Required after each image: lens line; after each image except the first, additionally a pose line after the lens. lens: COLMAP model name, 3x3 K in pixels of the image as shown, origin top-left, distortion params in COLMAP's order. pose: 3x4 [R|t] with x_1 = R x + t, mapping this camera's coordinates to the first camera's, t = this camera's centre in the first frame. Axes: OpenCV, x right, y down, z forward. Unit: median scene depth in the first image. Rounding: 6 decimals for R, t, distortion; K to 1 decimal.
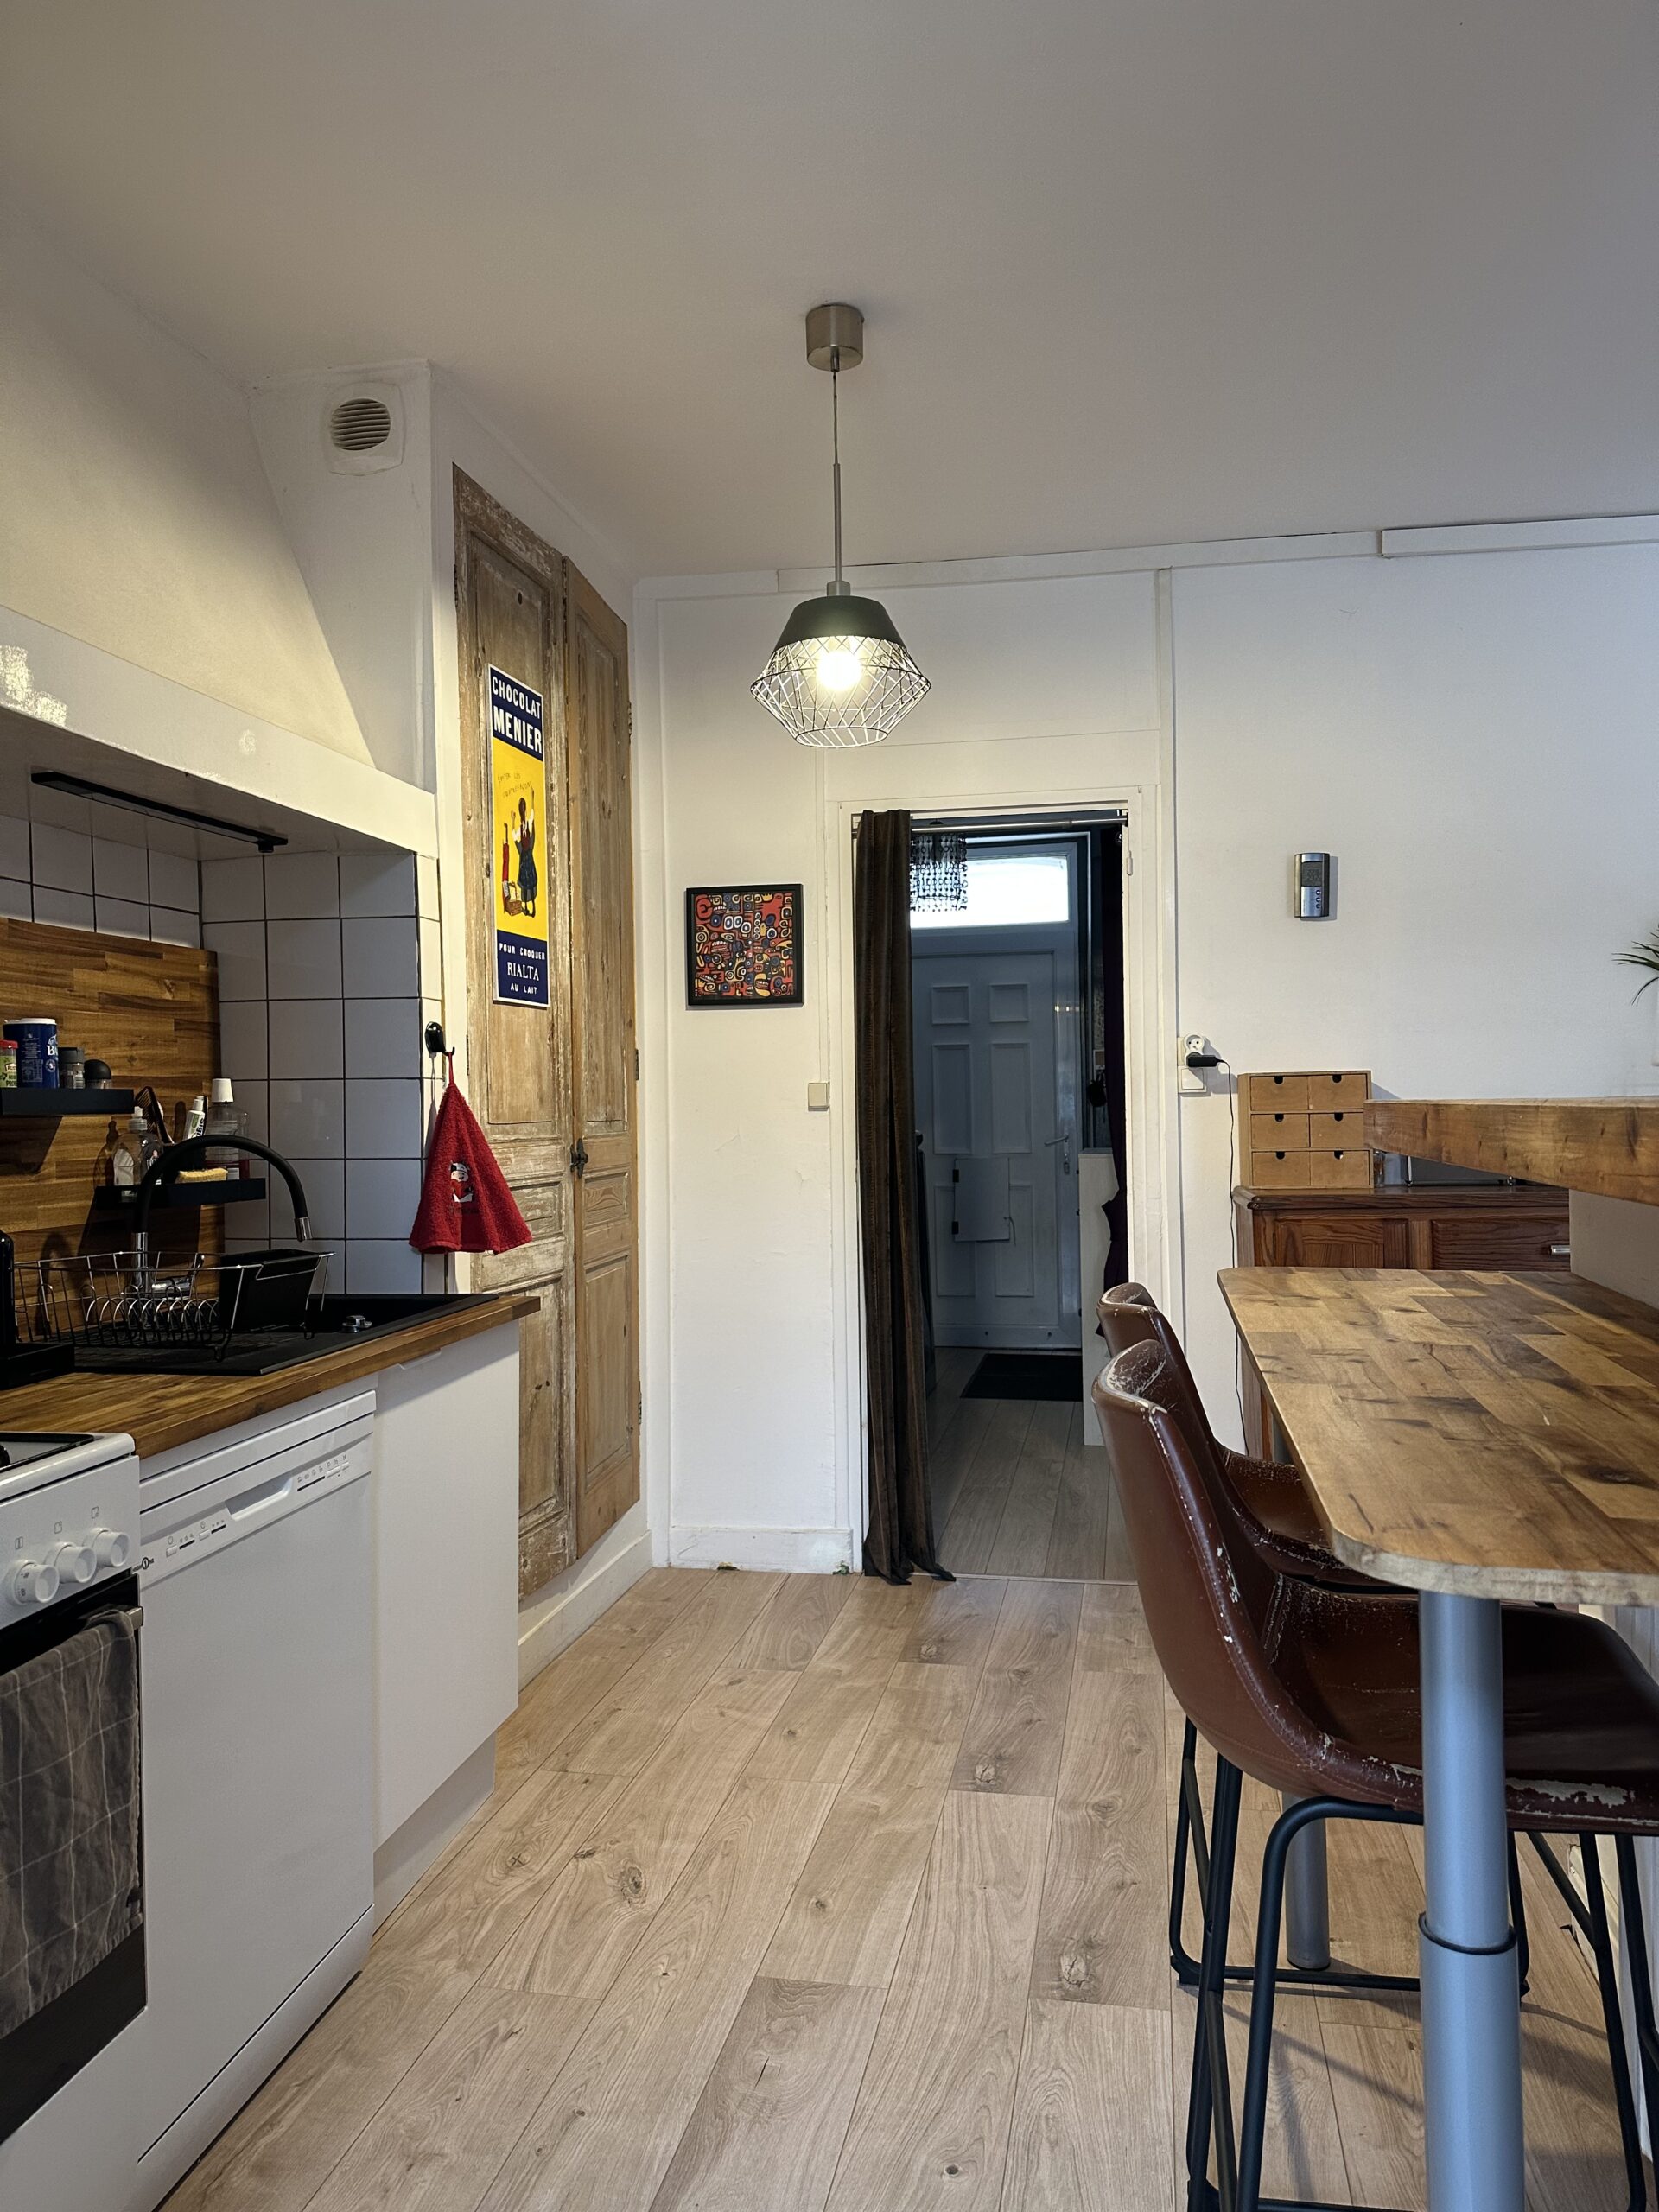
lens RADIAL K [[1562.7, 0, 829.5], [0, 1562.7, 1106.0], [0, 0, 1]] dist [0.000962, 0.000270]
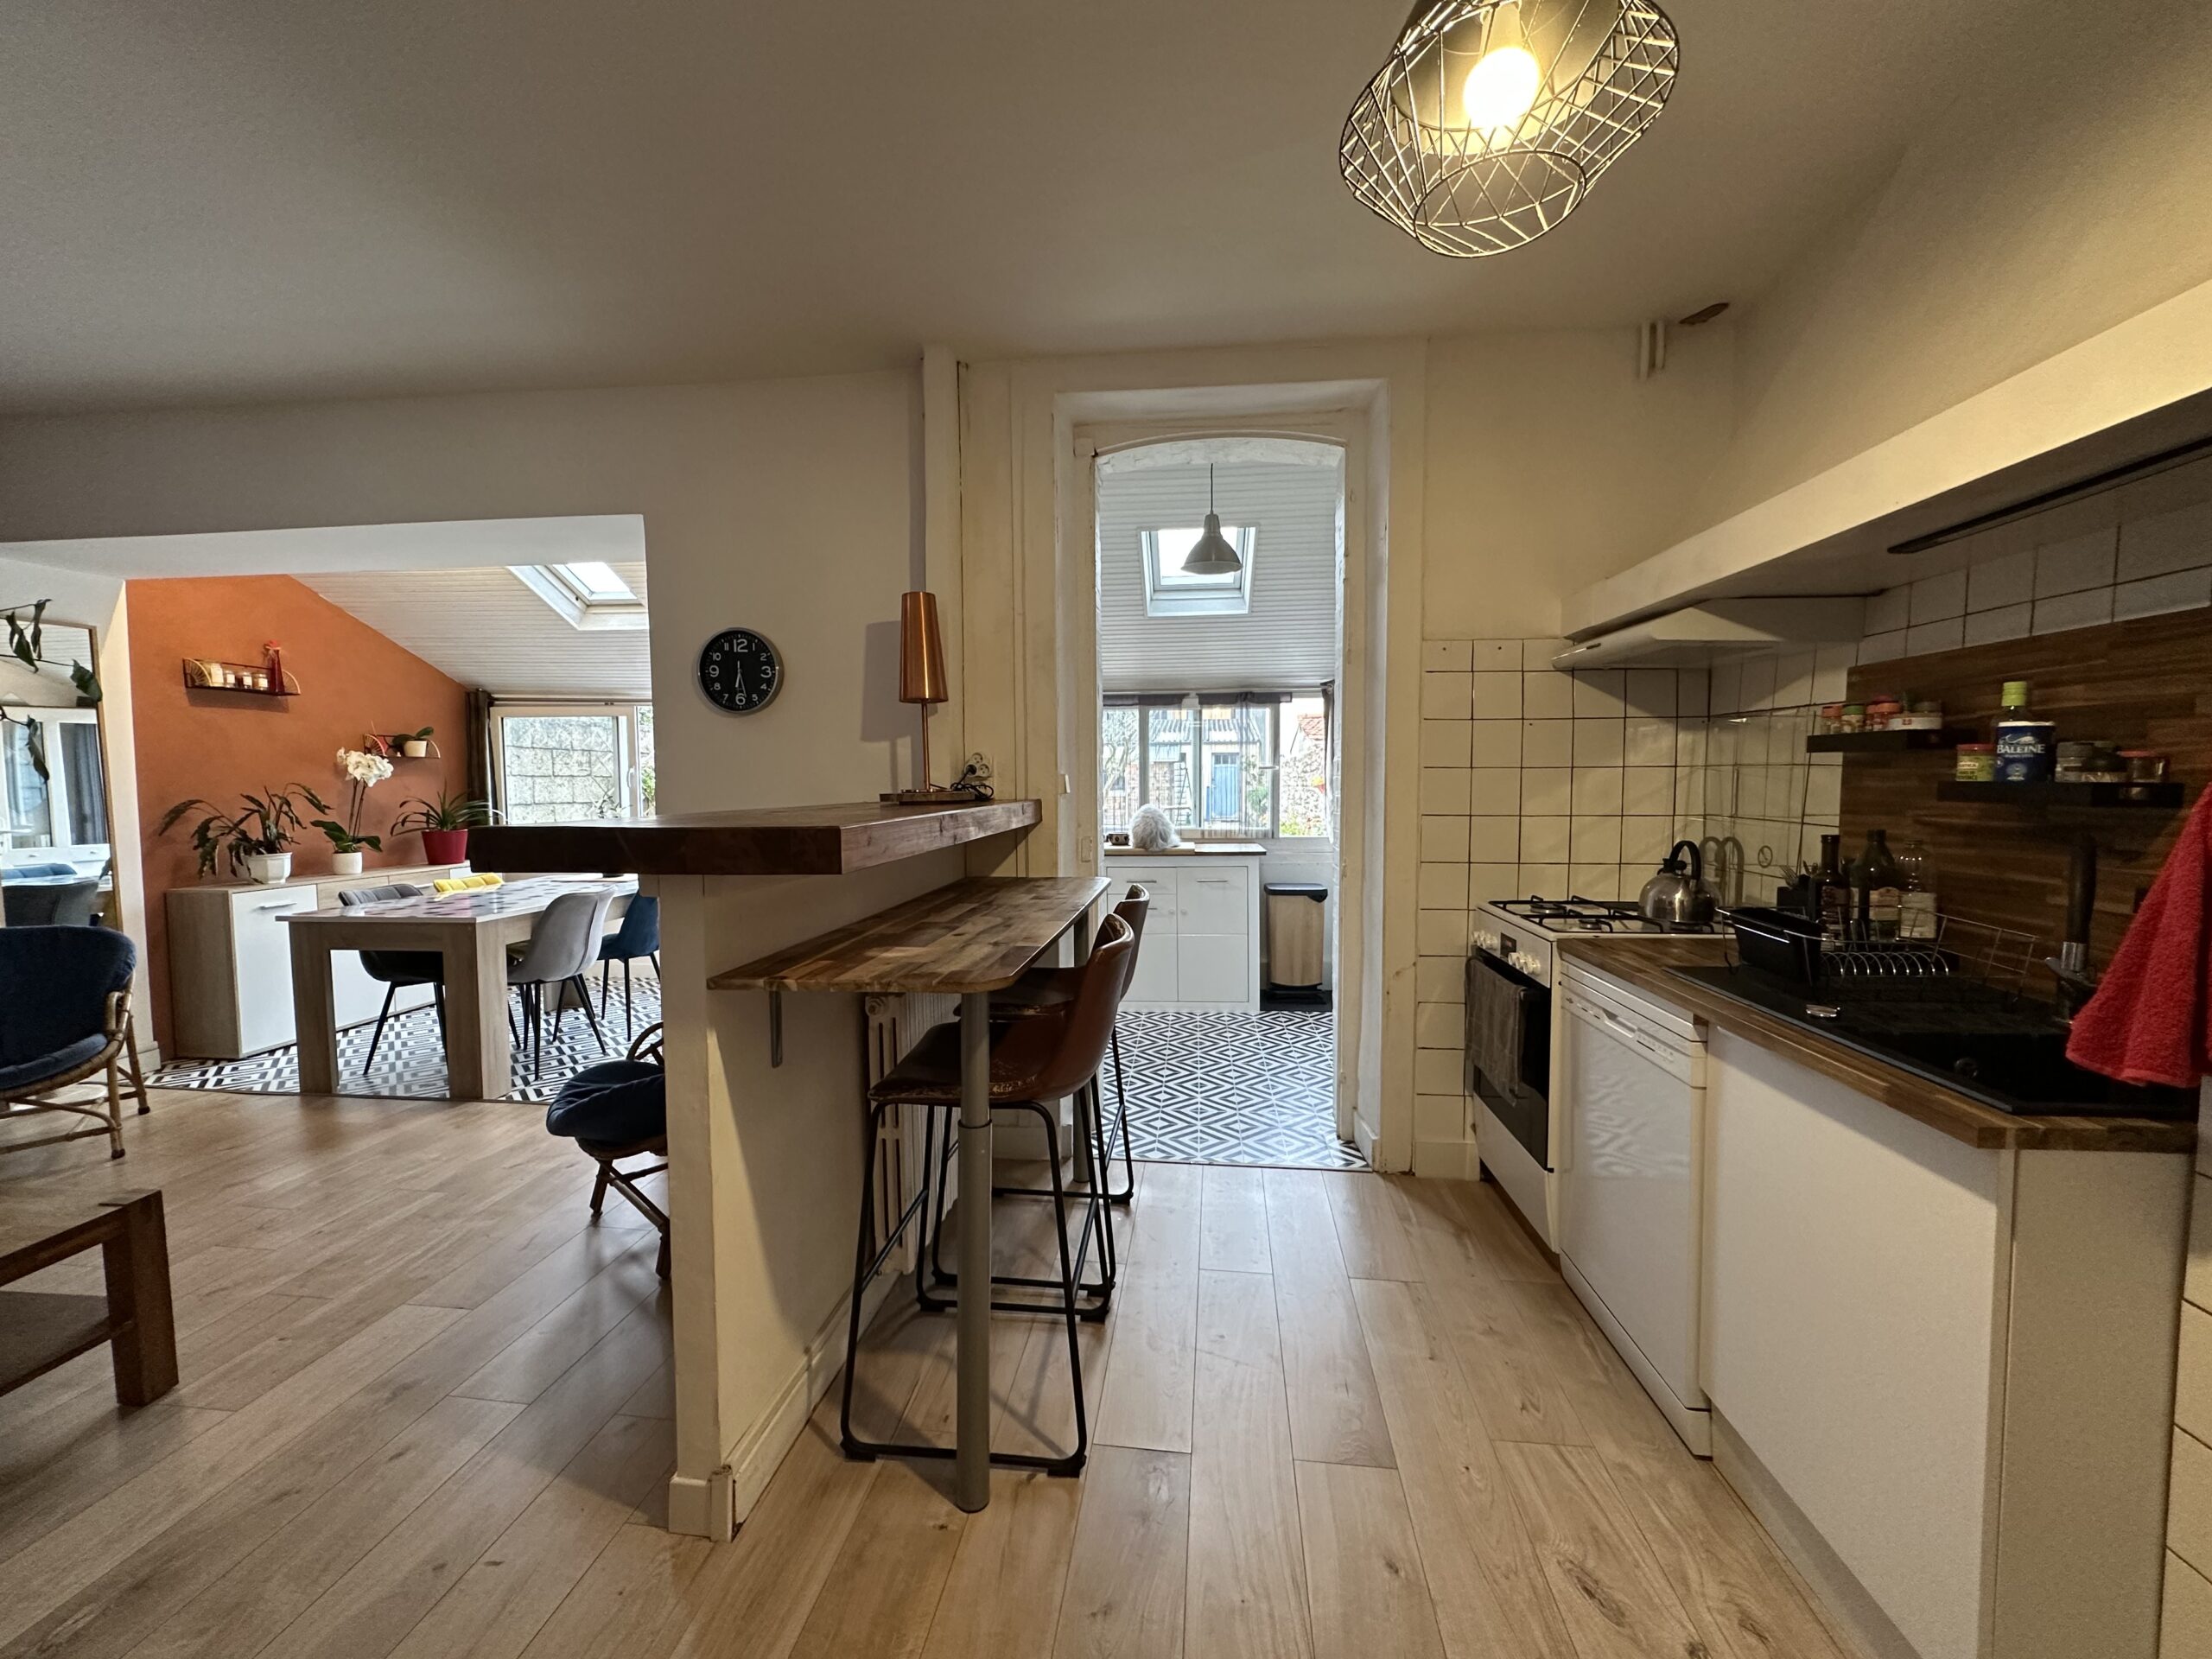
lens RADIAL K [[891.8, 0, 1106.0], [0, 891.8, 829.5], [0, 0, 1]] dist [-0.003247, -0.000336]
pose [[-0.996544, 0.030893, -0.077102, 0.215734], [0.026111, 0.997718, 0.062273, -0.031957], [0.078850, 0.060044, -0.995077, 1.527603]]
